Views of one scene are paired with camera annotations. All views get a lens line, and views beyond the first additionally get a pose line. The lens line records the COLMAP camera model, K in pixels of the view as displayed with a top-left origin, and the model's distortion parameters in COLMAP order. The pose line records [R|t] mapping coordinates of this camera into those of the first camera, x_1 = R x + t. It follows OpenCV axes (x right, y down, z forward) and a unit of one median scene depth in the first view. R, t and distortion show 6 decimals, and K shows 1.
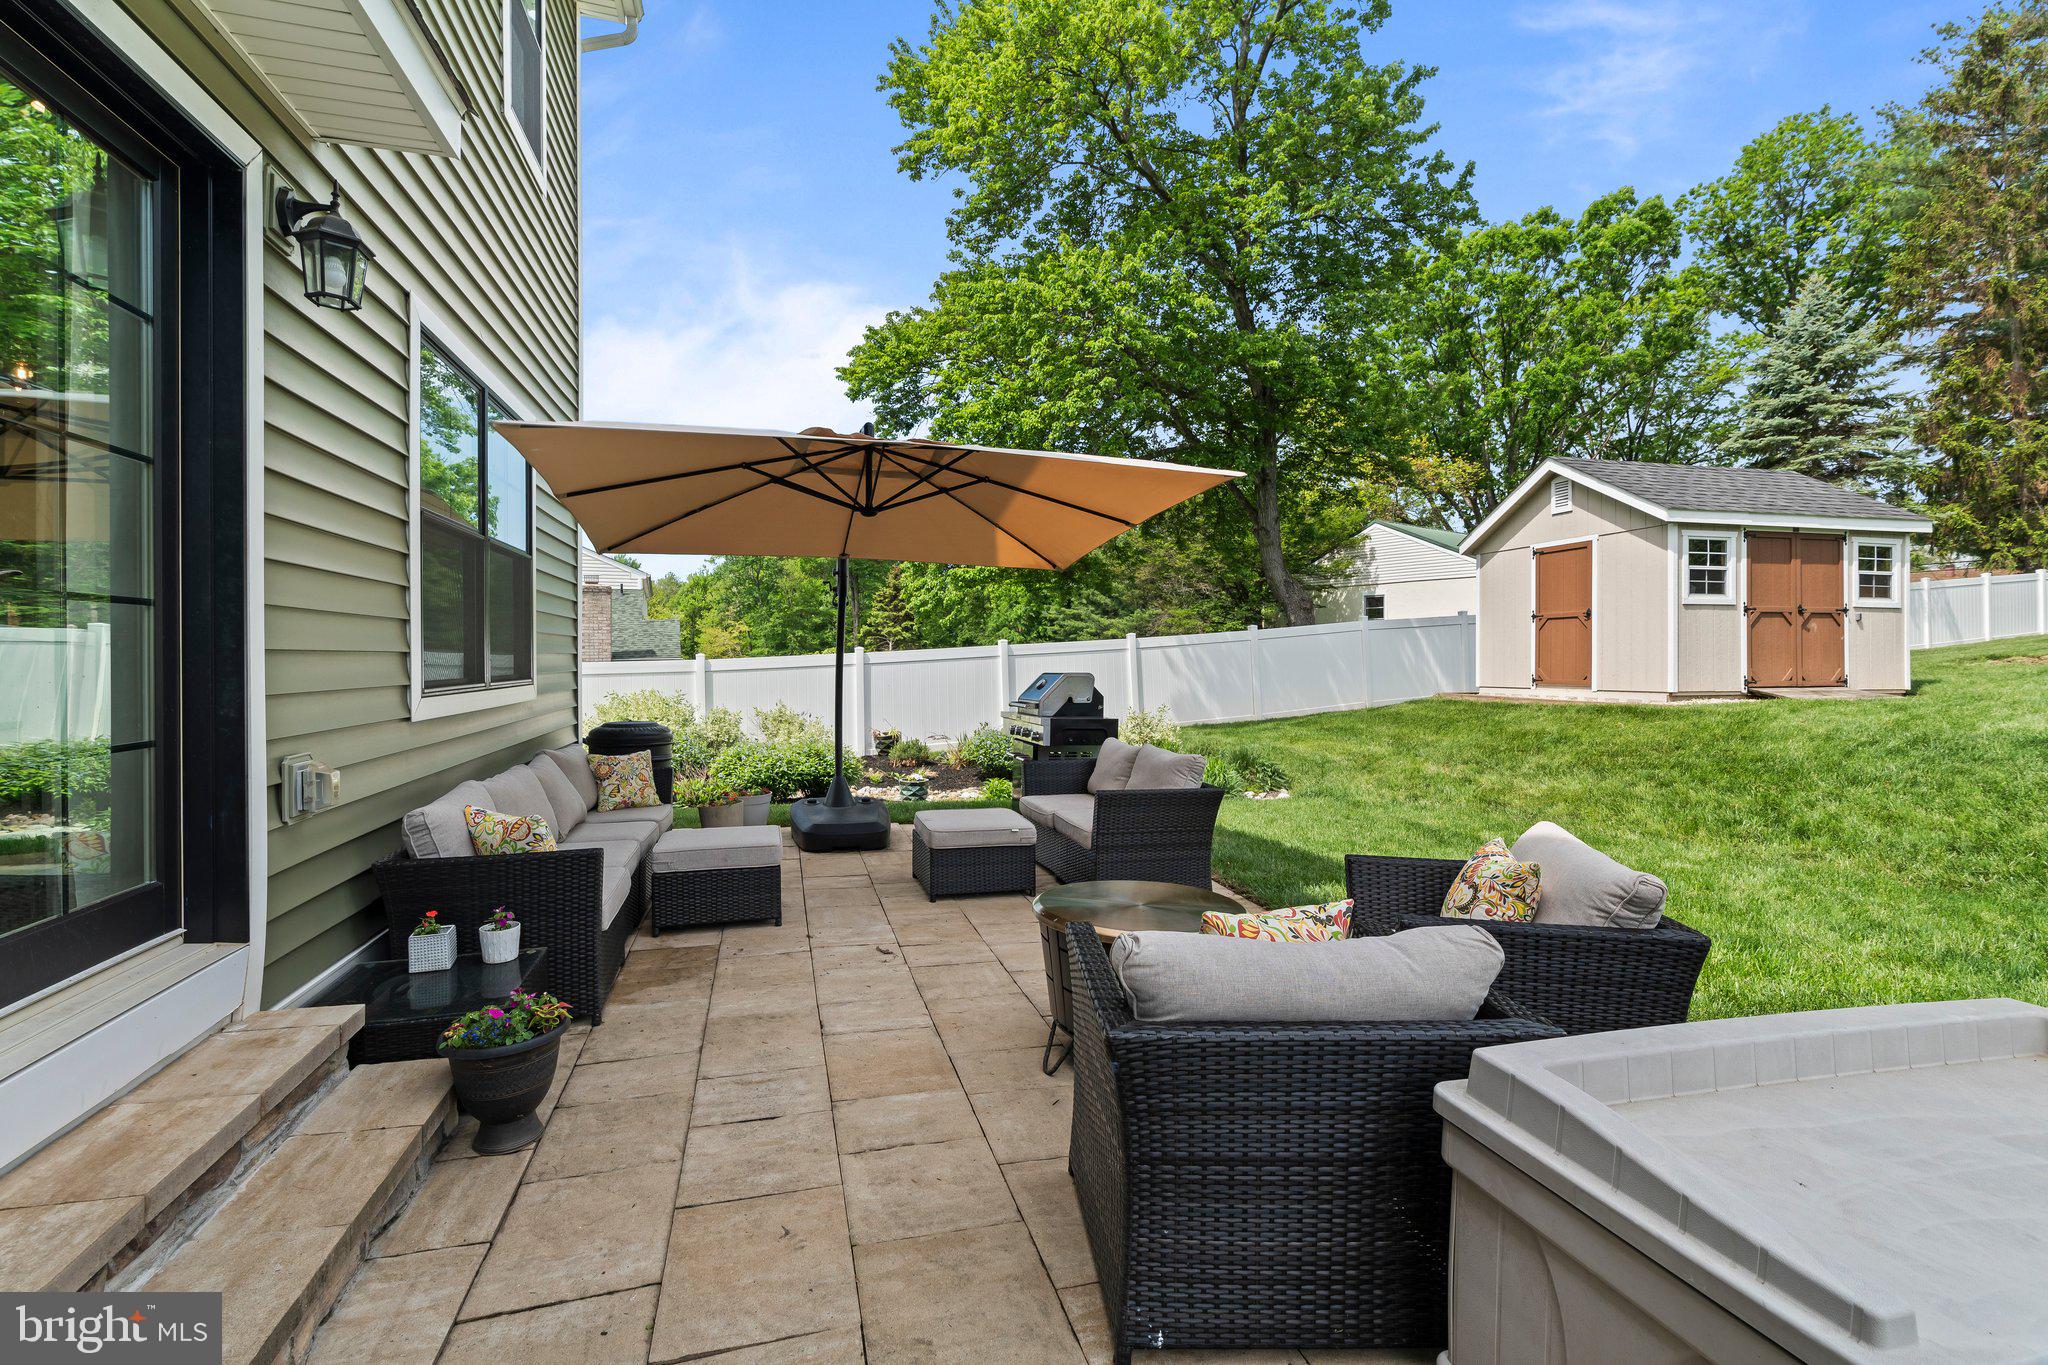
lens RADIAL K [[938.6, 0, 982.4], [0, 938.6, 663.2], [0, 0, 1]] dist [-0.000294, 0.001012]
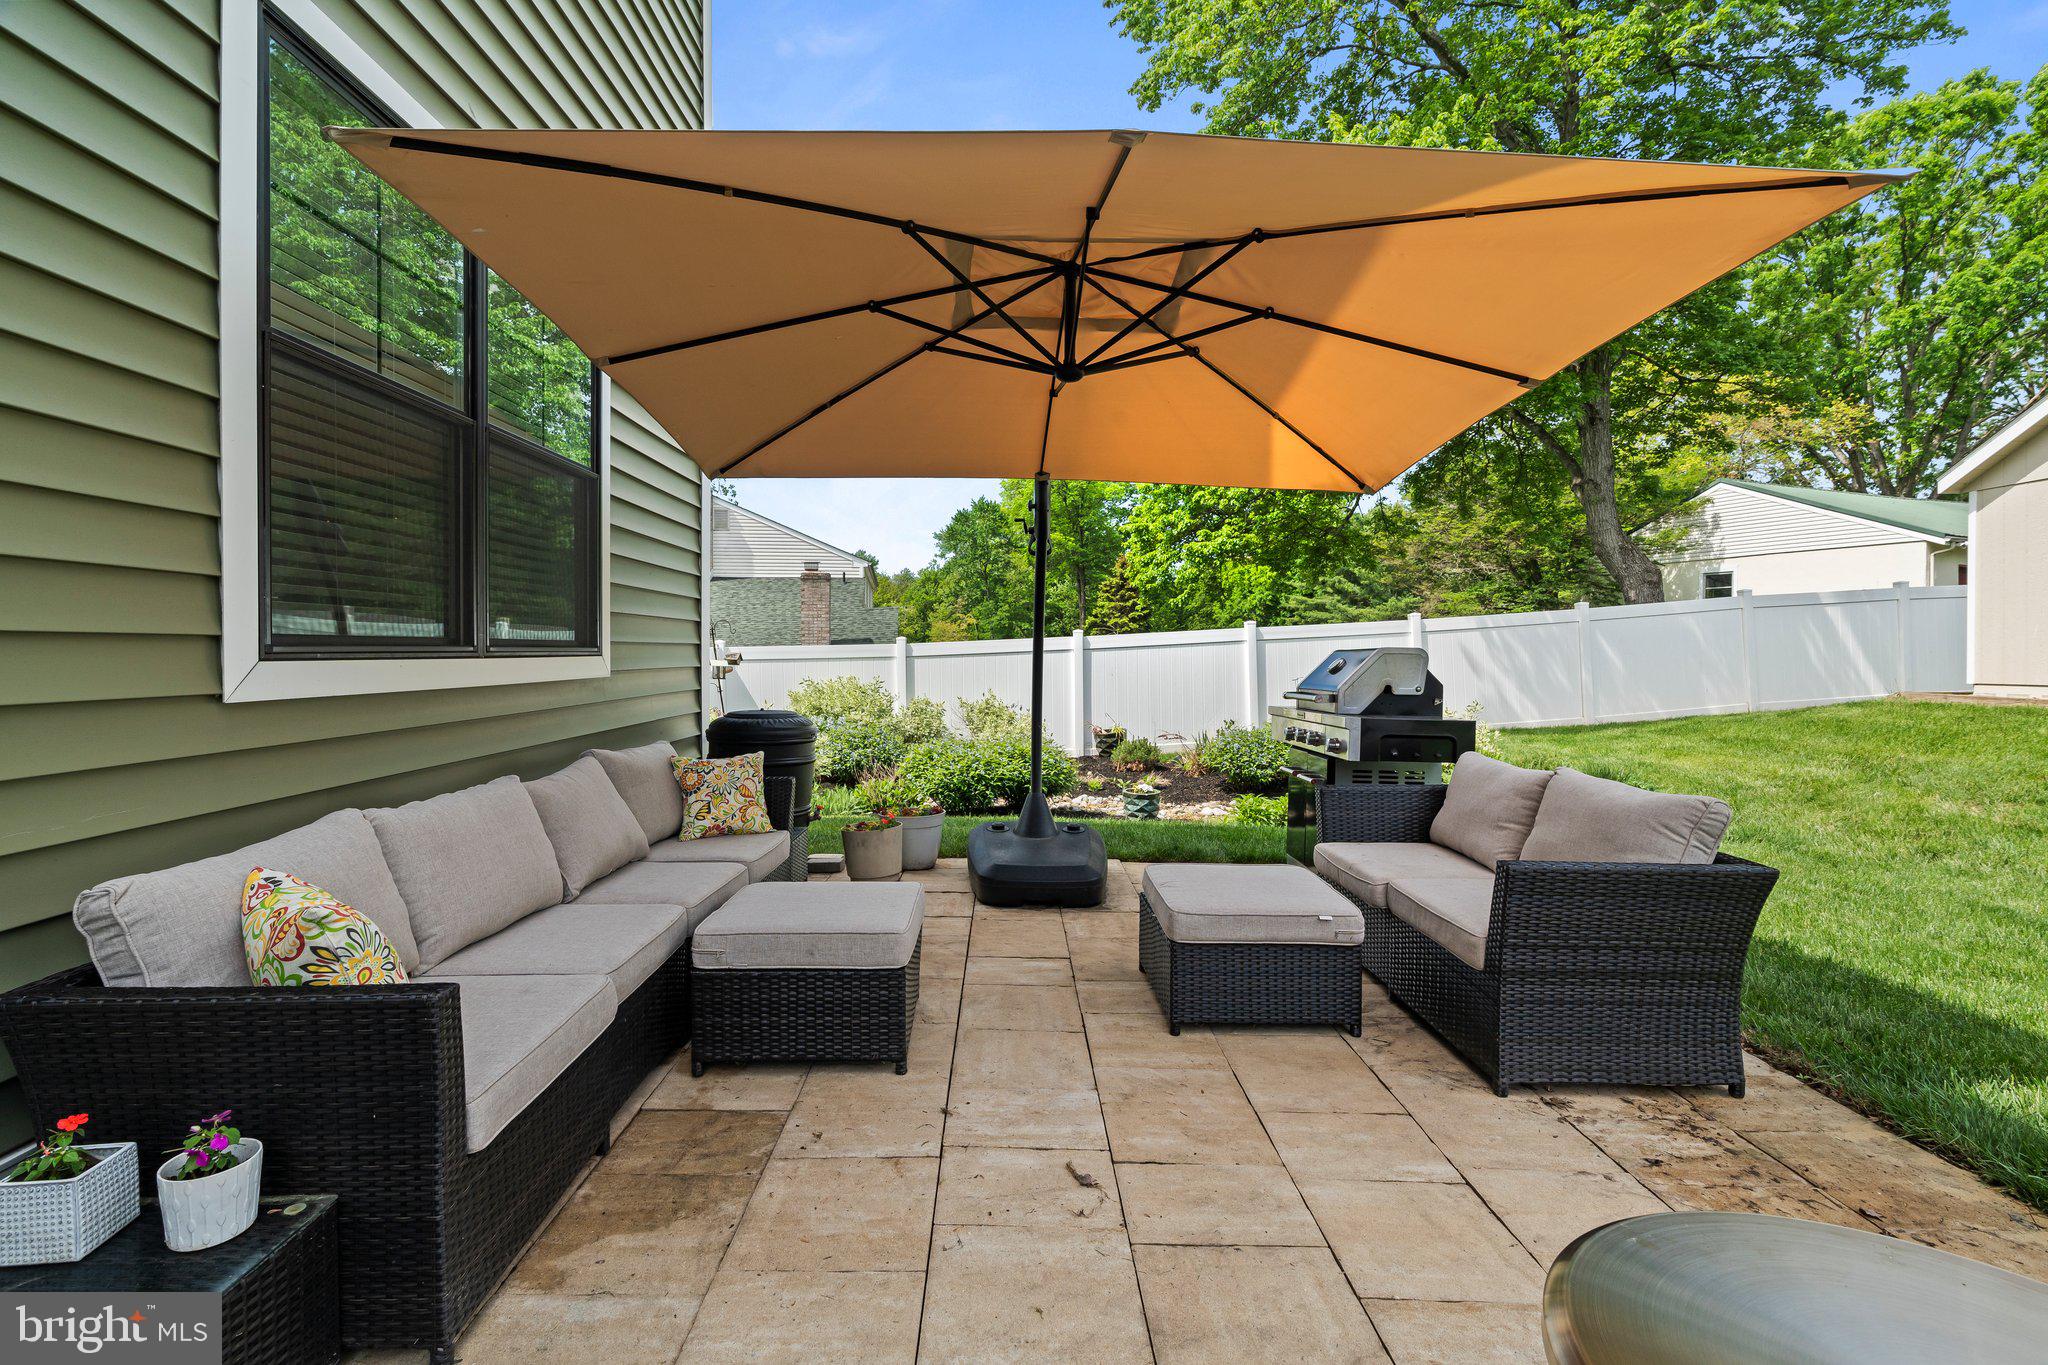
lens RADIAL K [[938.6, 0, 982.4], [0, 938.6, 663.2], [0, 0, 1]] dist [-0.000294, 0.001012]
pose [[0.971177, 0.006861, -0.238259, -0.012407], [-0.005374, 0.999962, 0.006888, 0.009382], [0.238298, -0.005409, 0.971177, 0.162526]]
